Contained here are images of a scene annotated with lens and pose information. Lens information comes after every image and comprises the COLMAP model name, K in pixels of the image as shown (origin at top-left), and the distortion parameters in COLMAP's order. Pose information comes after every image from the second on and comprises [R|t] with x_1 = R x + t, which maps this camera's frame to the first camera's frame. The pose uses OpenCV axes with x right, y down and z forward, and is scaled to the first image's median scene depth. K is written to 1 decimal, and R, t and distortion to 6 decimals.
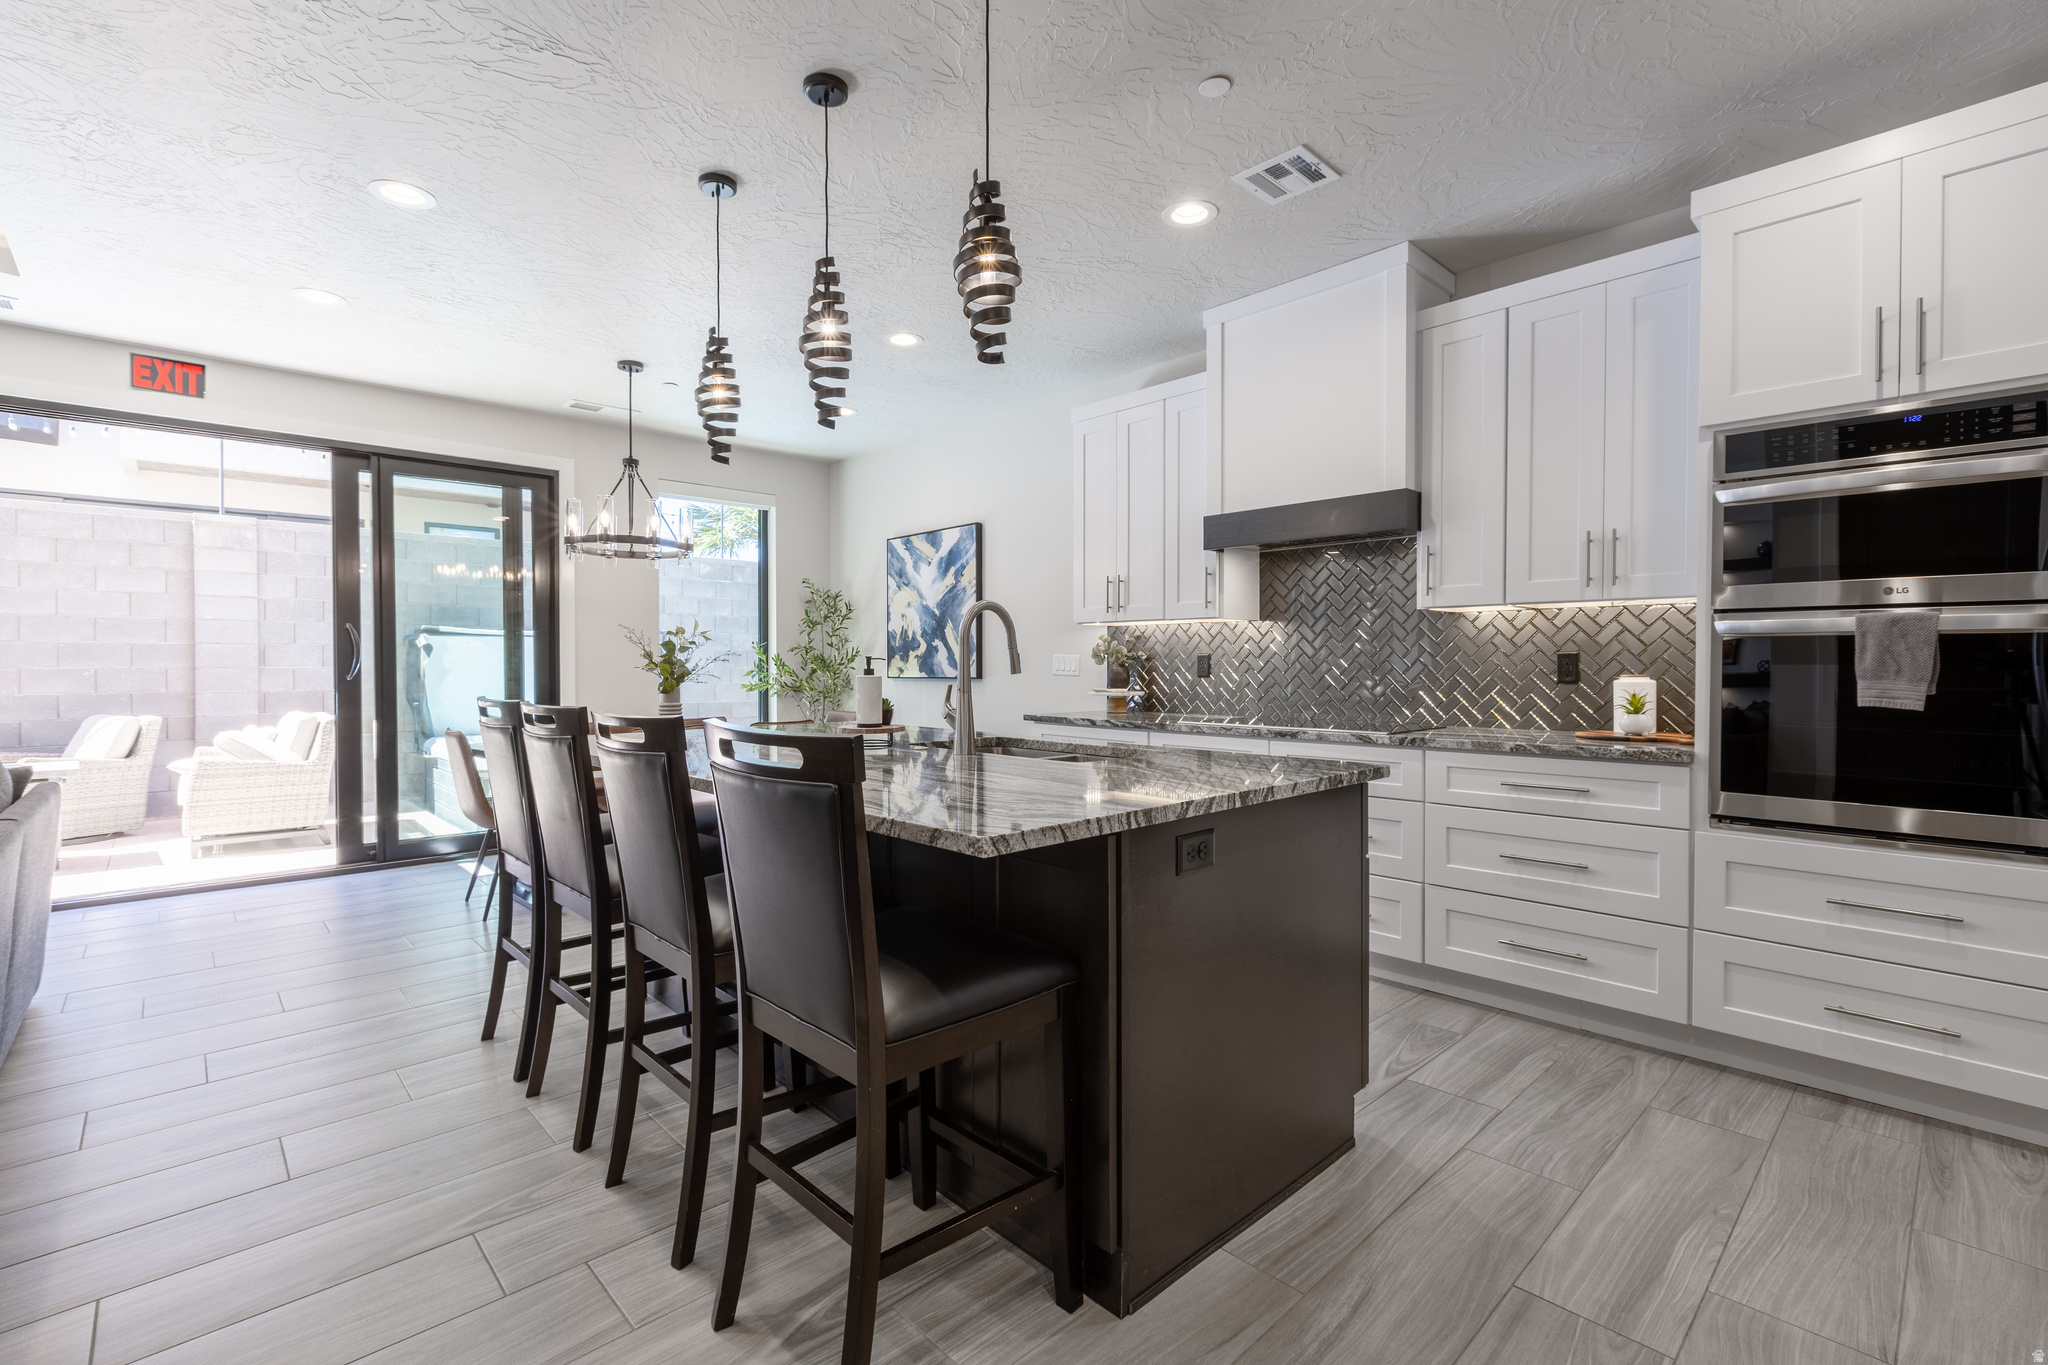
lens RADIAL K [[903.0, 0, 1024.8], [0, 903.0, 675.7], [0, 0, 1]] dist [-0.000370, -0.000220]
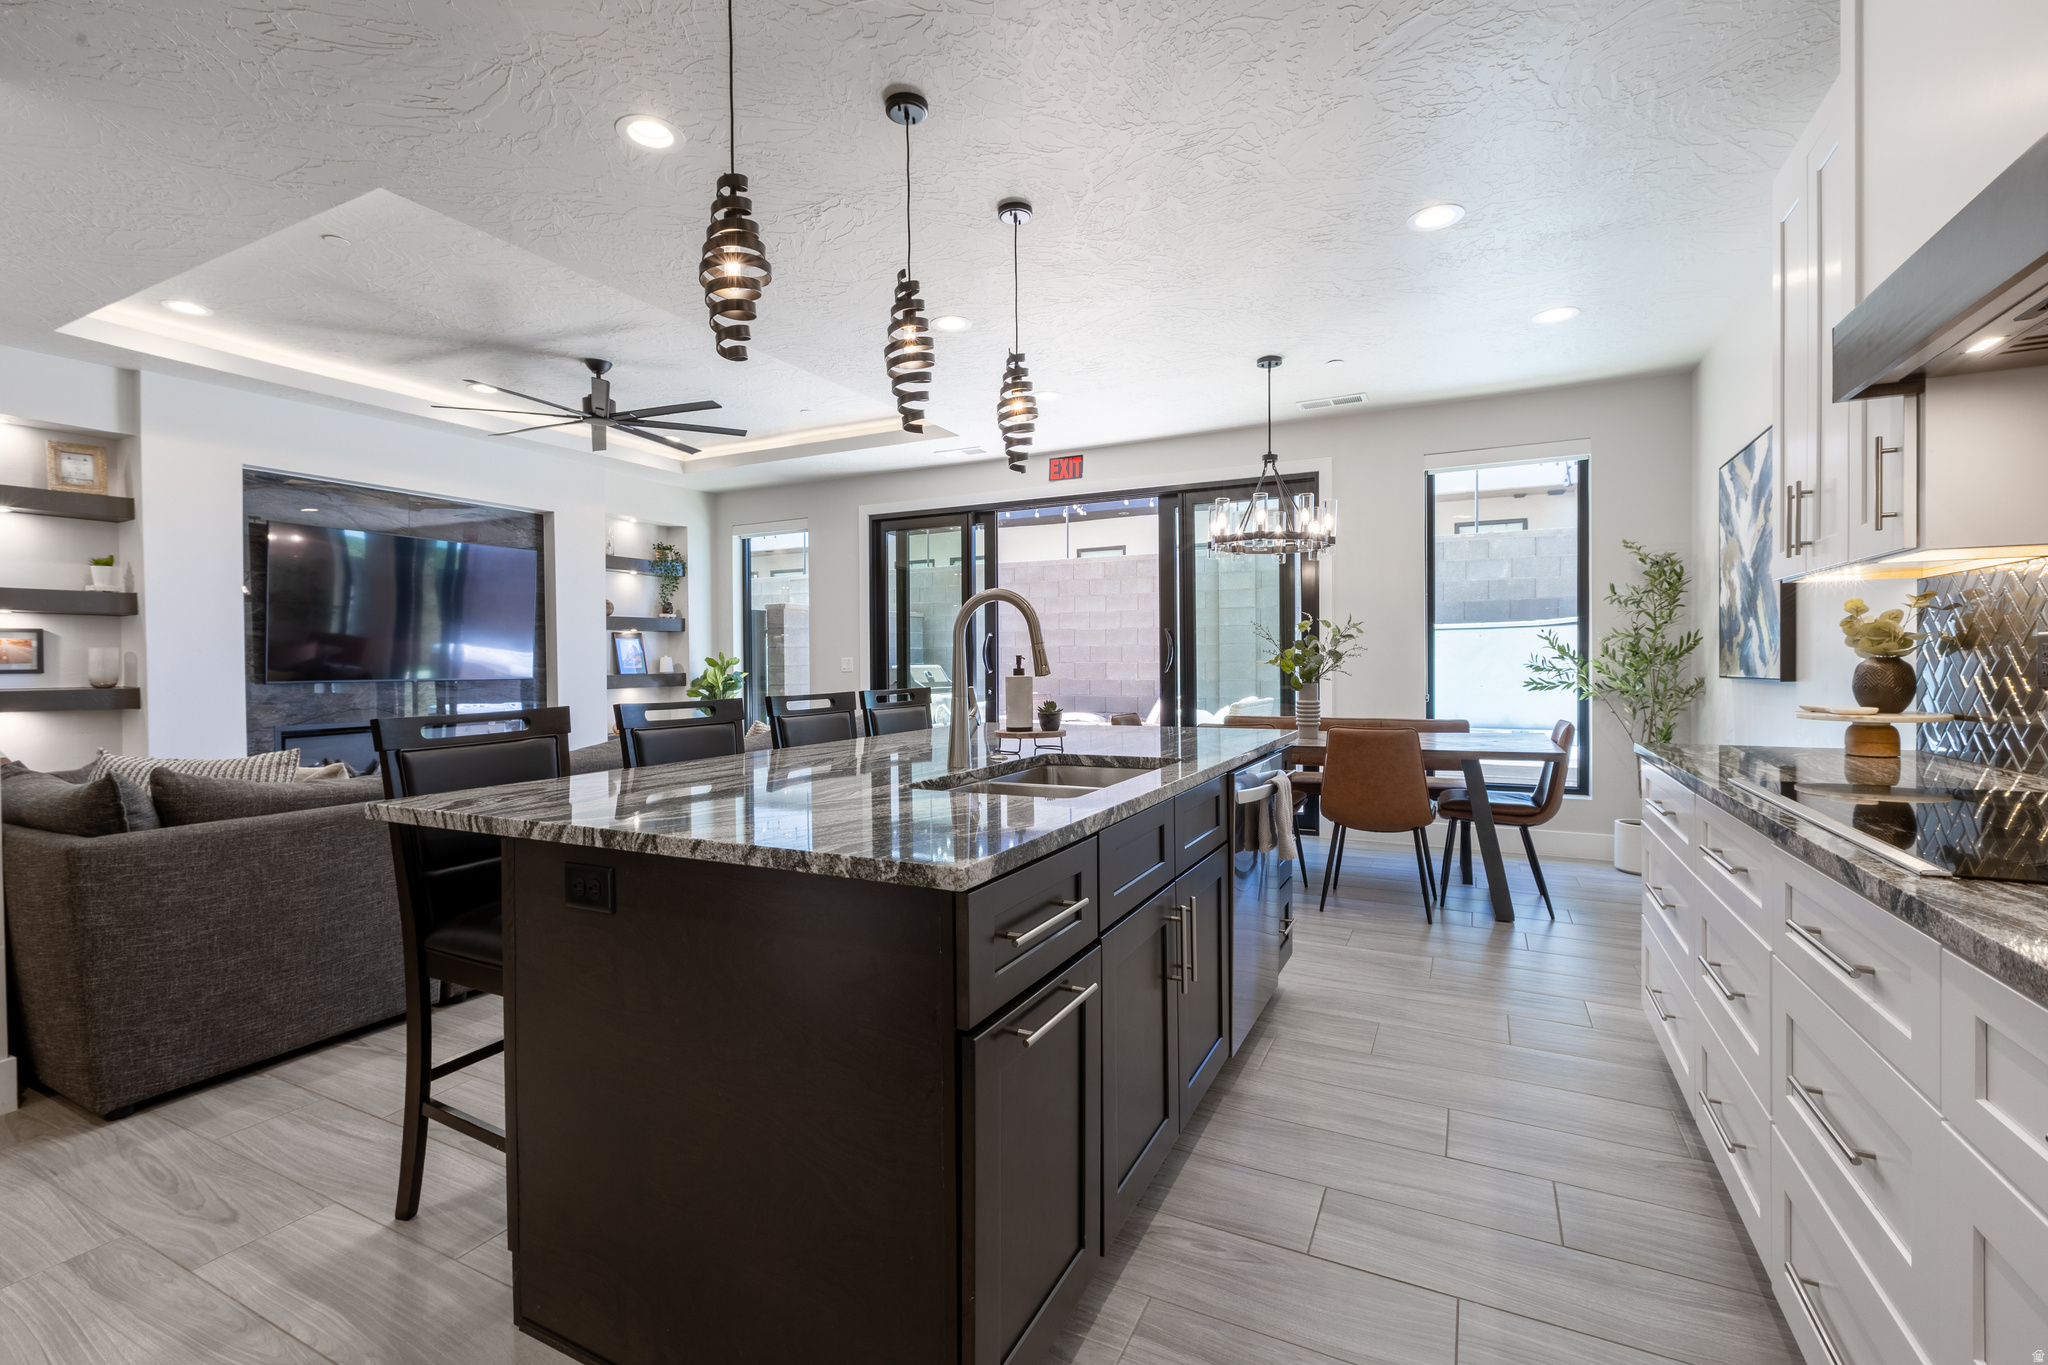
lens RADIAL K [[903.0, 0, 1021.7], [0, 903.0, 676.6], [0, 0, 1]] dist [-0.000370, -0.000220]
pose [[0.336820, 0.015061, -0.941448, 0.668452], [-0.003766, 0.999886, 0.014649, -0.012153], [0.941561, -0.001389, 0.336838, 0.645181]]
